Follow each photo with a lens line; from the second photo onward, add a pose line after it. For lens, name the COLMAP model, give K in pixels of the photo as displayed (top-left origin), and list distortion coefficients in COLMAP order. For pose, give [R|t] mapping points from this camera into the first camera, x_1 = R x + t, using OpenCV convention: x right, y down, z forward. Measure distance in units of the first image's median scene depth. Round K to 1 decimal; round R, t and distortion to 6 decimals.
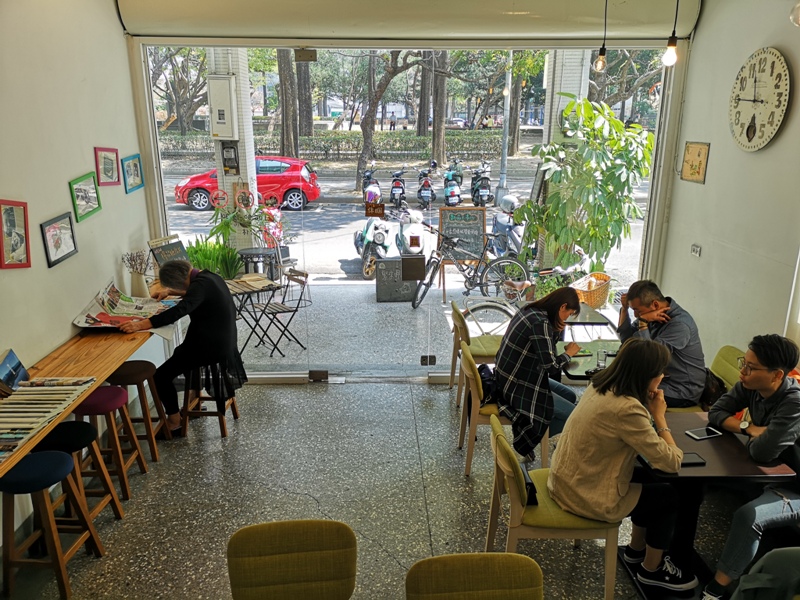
lens RADIAL K [[627.0, 0, 401.5], [0, 627.0, 302.7], [0, 0, 1]] dist [0.027501, -0.015540]
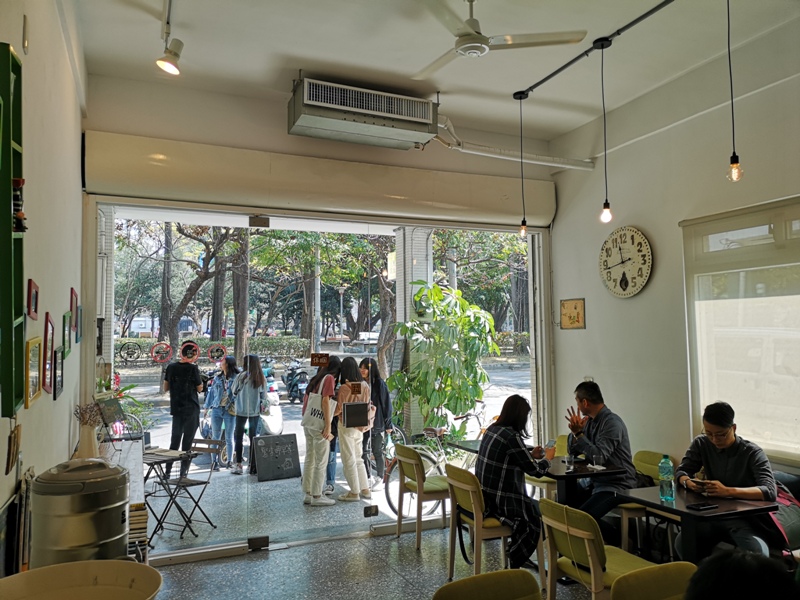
lens RADIAL K [[627.0, 0, 400.1], [0, 627.0, 294.9], [0, 0, 1]] dist [0.027501, -0.015540]
pose [[0.927614, 0.015141, 0.373234, -0.341382], [0.115837, 0.938261, -0.325957, 0.117904], [-0.355126, 0.345596, 0.868590, 0.001351]]
